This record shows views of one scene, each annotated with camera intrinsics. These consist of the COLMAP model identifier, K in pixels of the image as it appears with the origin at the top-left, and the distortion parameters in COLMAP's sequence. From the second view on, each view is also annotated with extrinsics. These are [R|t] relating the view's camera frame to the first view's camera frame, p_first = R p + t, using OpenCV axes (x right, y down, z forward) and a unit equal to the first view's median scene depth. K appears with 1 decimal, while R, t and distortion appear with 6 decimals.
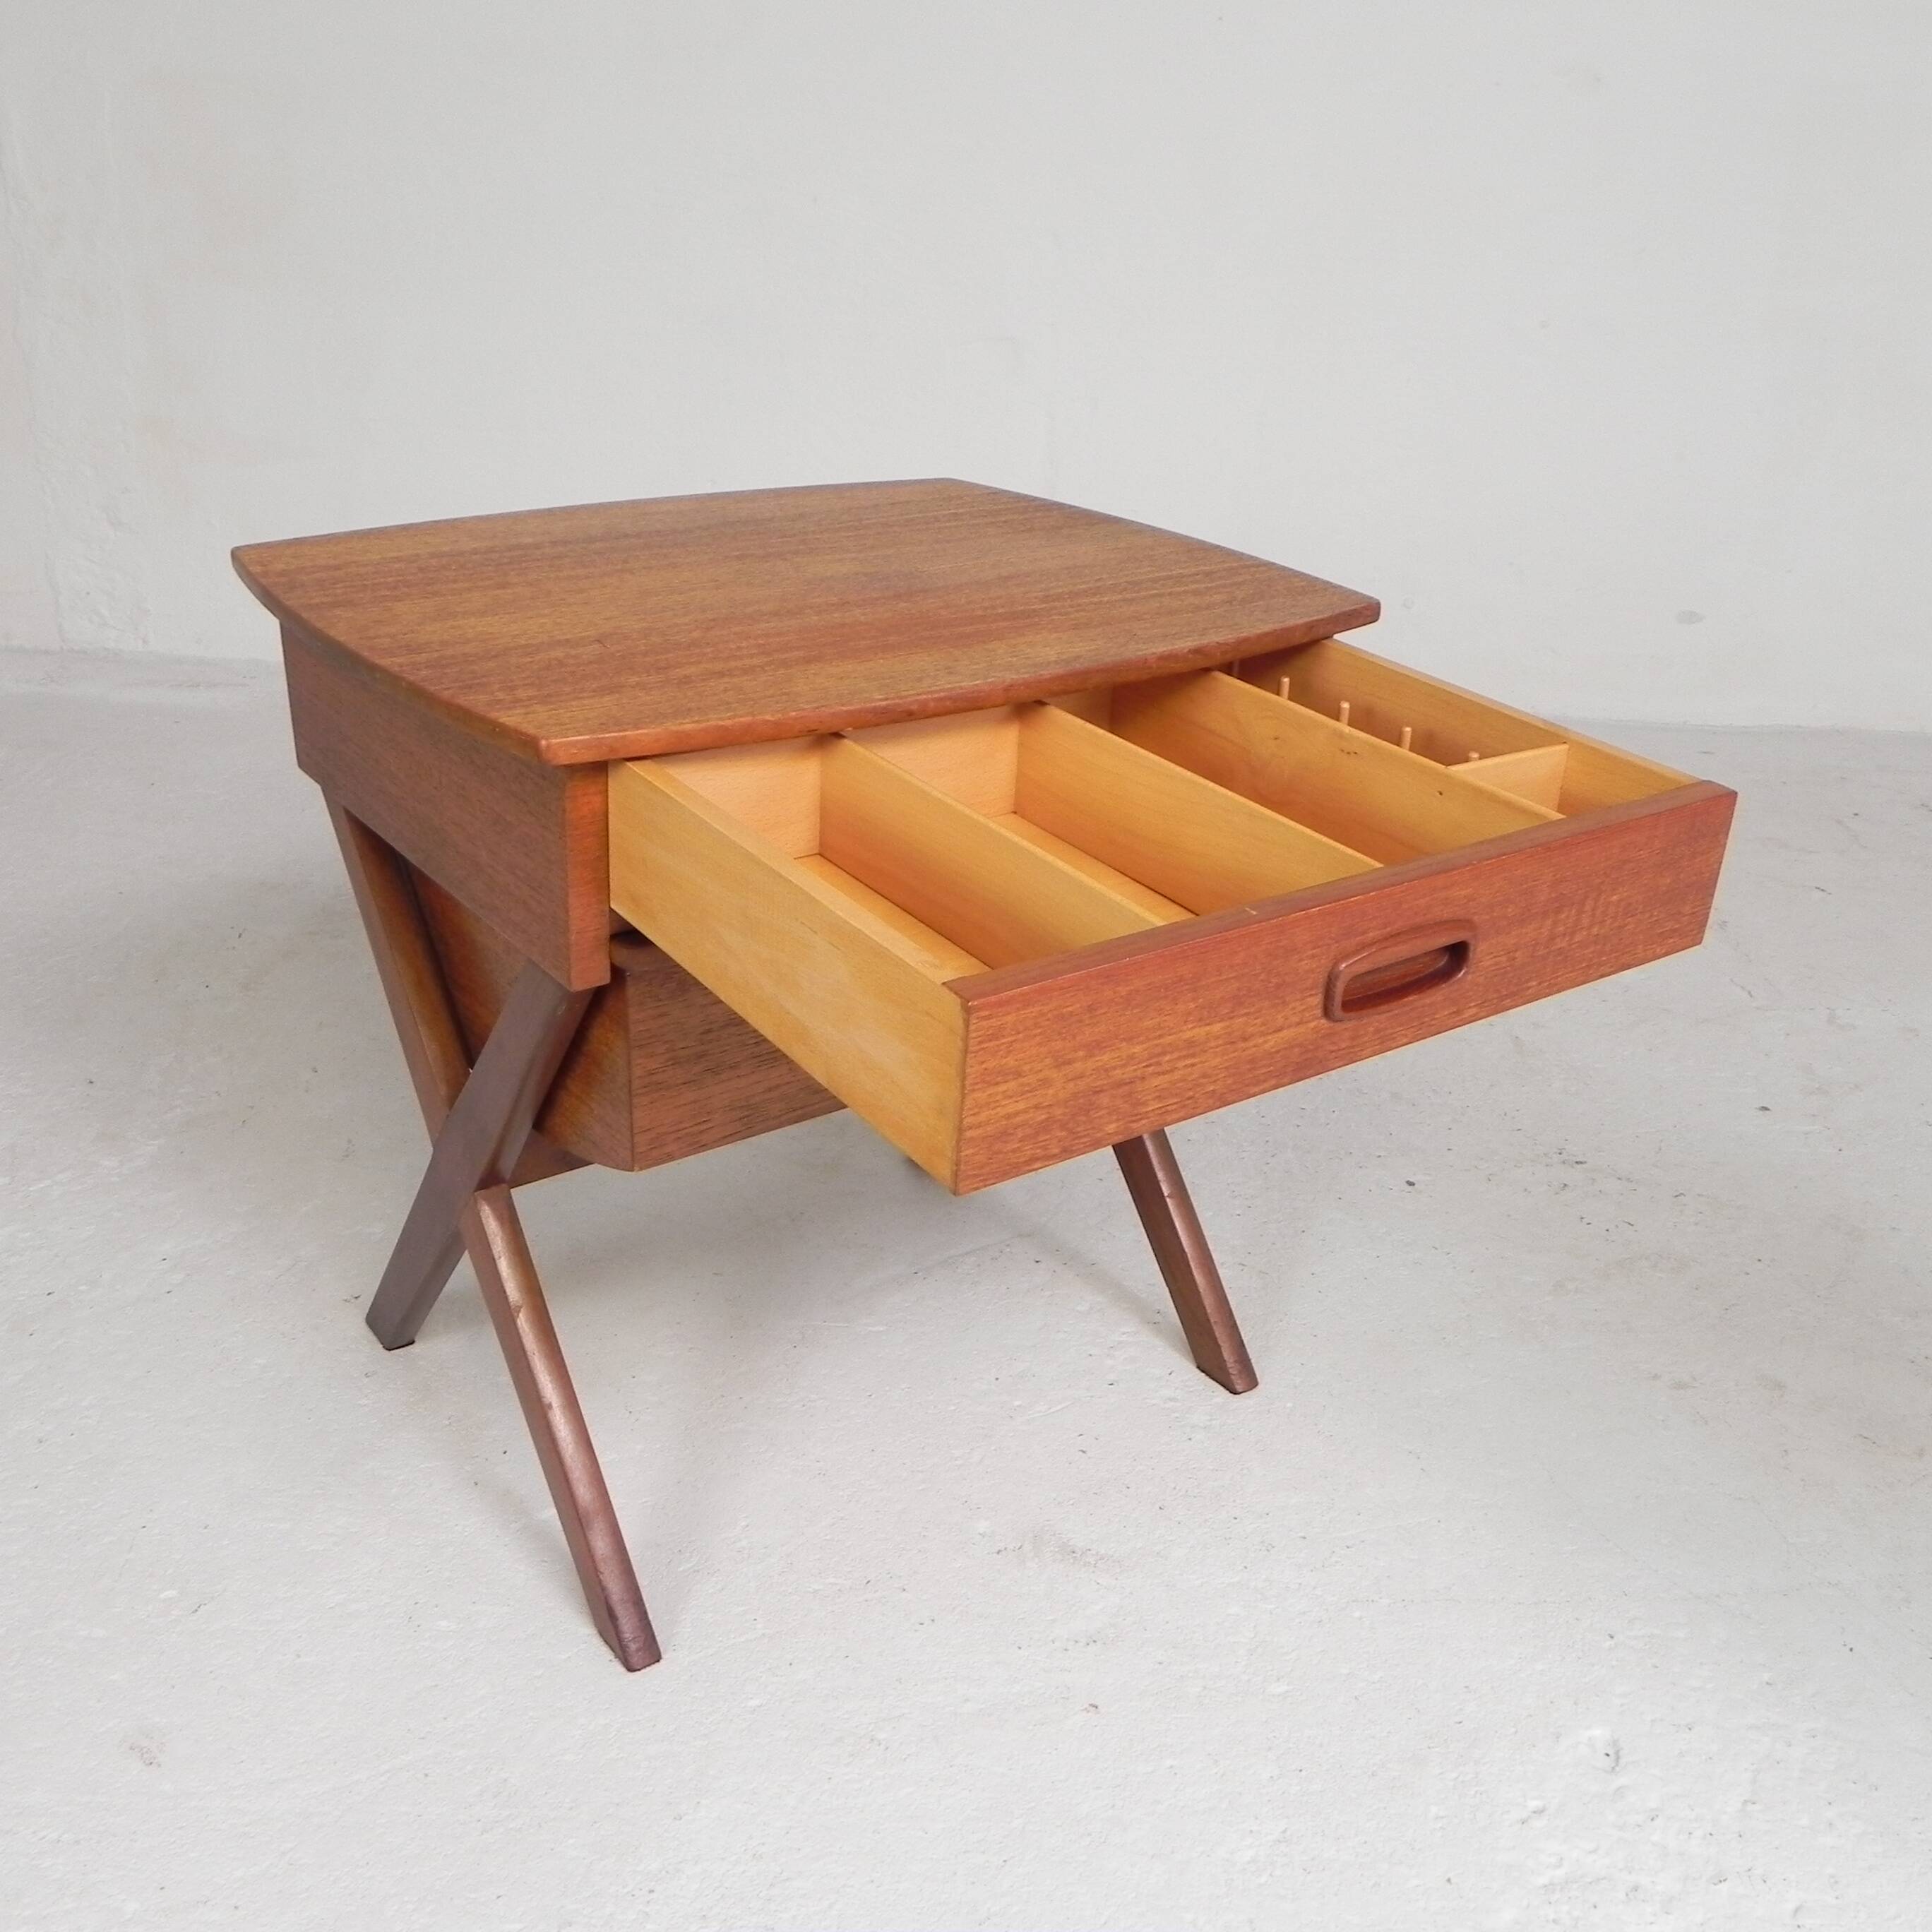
lens RADIAL K [[1917.7, 0, 966.4], [0, 1917.7, 1029.0], [0, 0, 1]] dist [-0.010007, -0.014597]
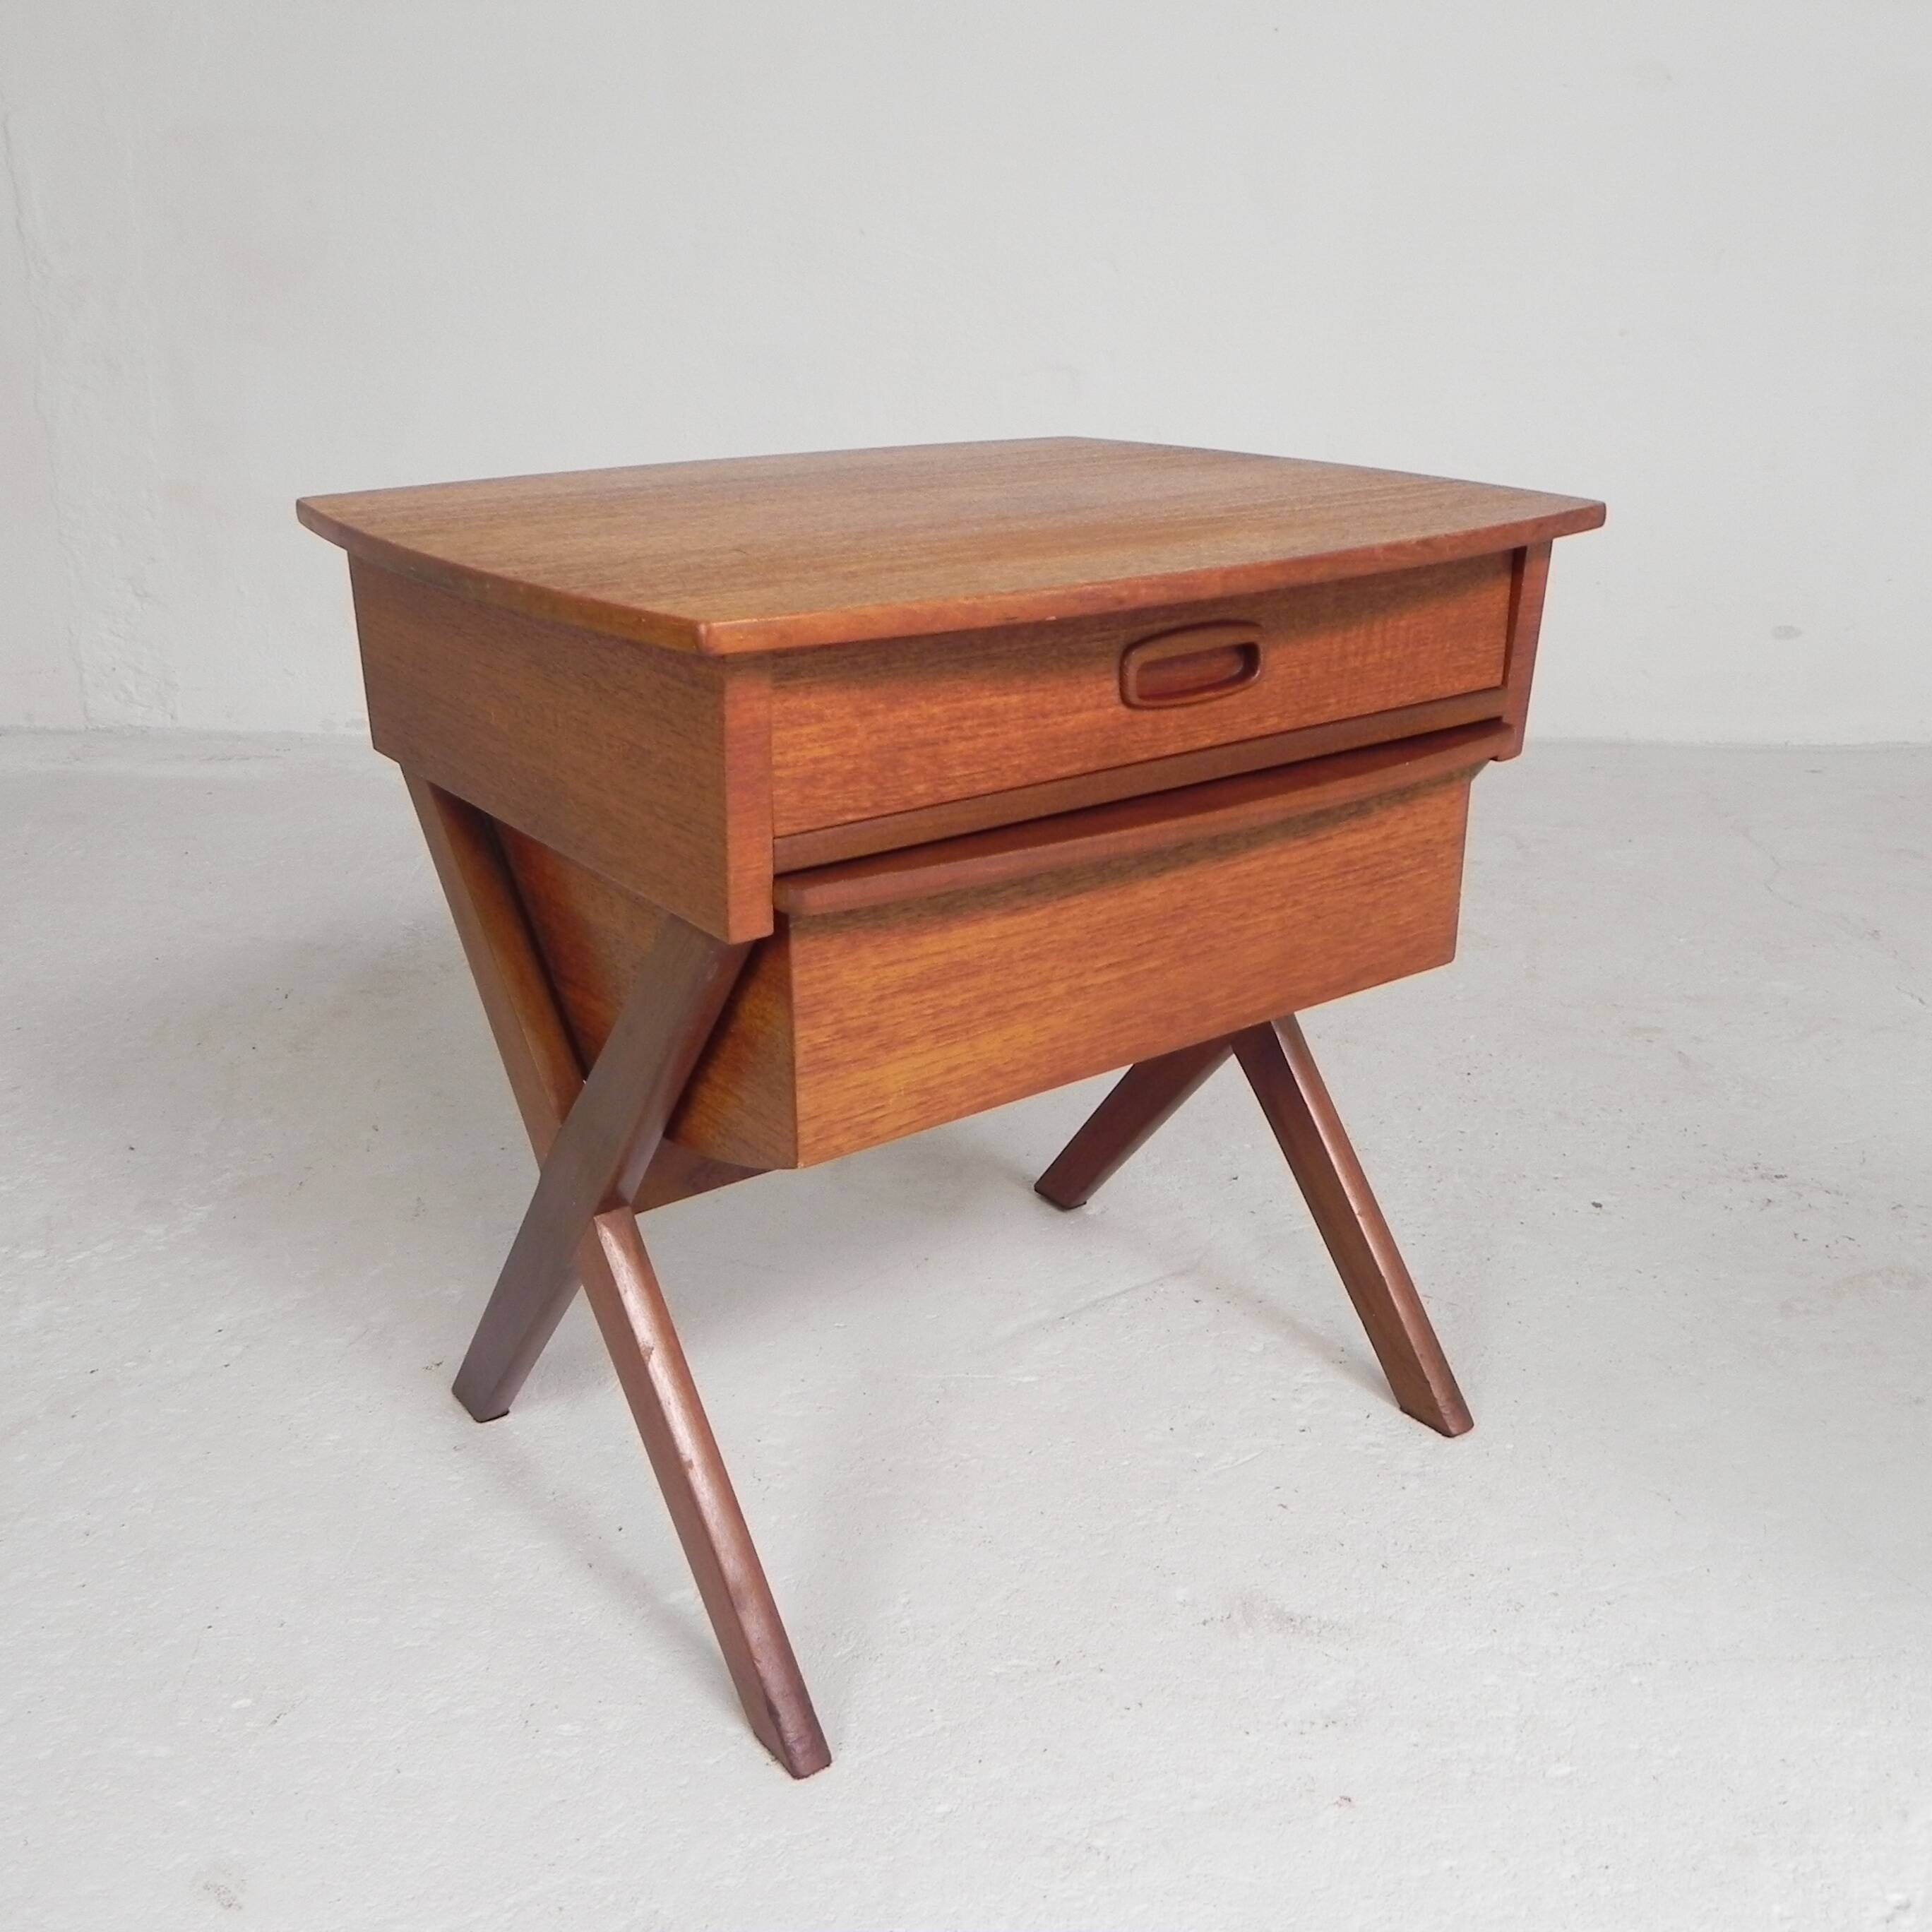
lens RADIAL K [[1924.6, 0, 968.0], [0, 1924.6, 1020.3], [0, 0, 1]] dist [-0.014430, -0.002931]
pose [[0.999349, -0.035666, -0.005343, -0.078571], [0.035263, 0.997423, -0.062476, 0.056802], [0.007557, 0.062247, 0.998032, 0.130561]]
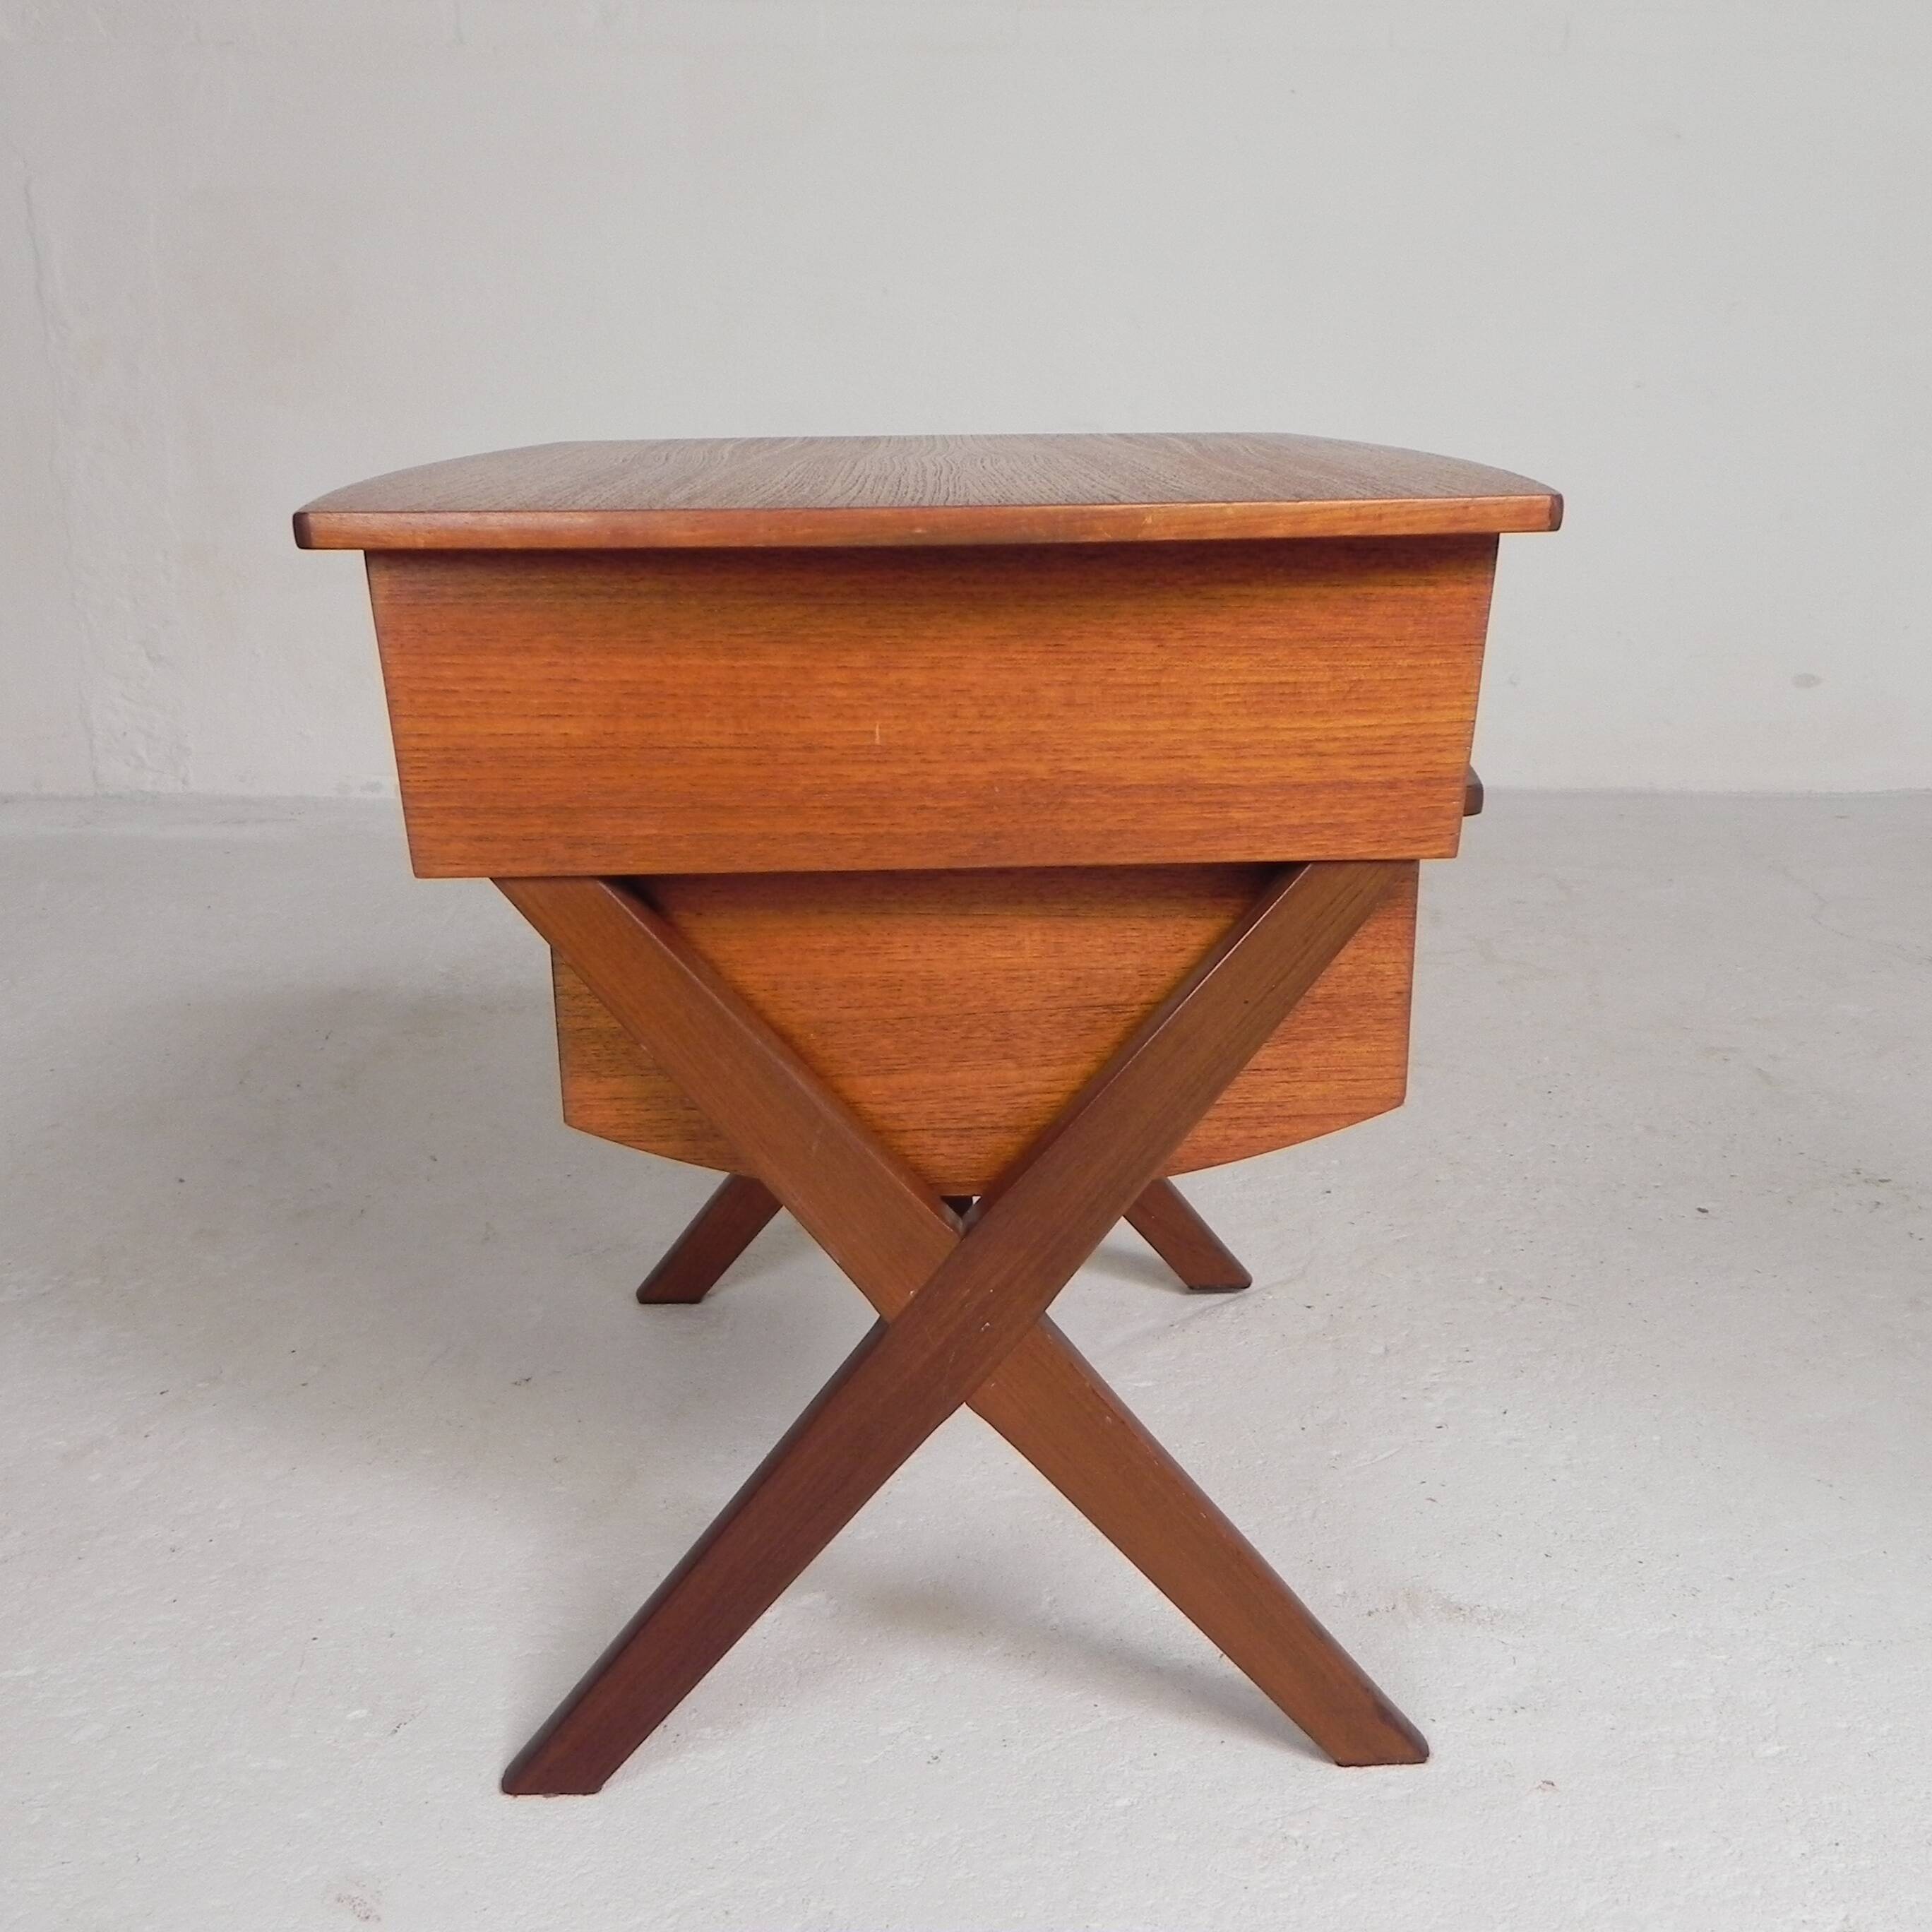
lens RADIAL K [[1929.1, 0, 965.9], [0, 1929.1, 1025.5], [0, 0, 1]] dist [-0.011871, -0.003085]
pose [[0.998676, -0.048788, 0.016297, -0.163528], [0.050379, 0.991685, -0.118420, 0.119109], [-0.010385, 0.119084, 0.992830, 0.167495]]
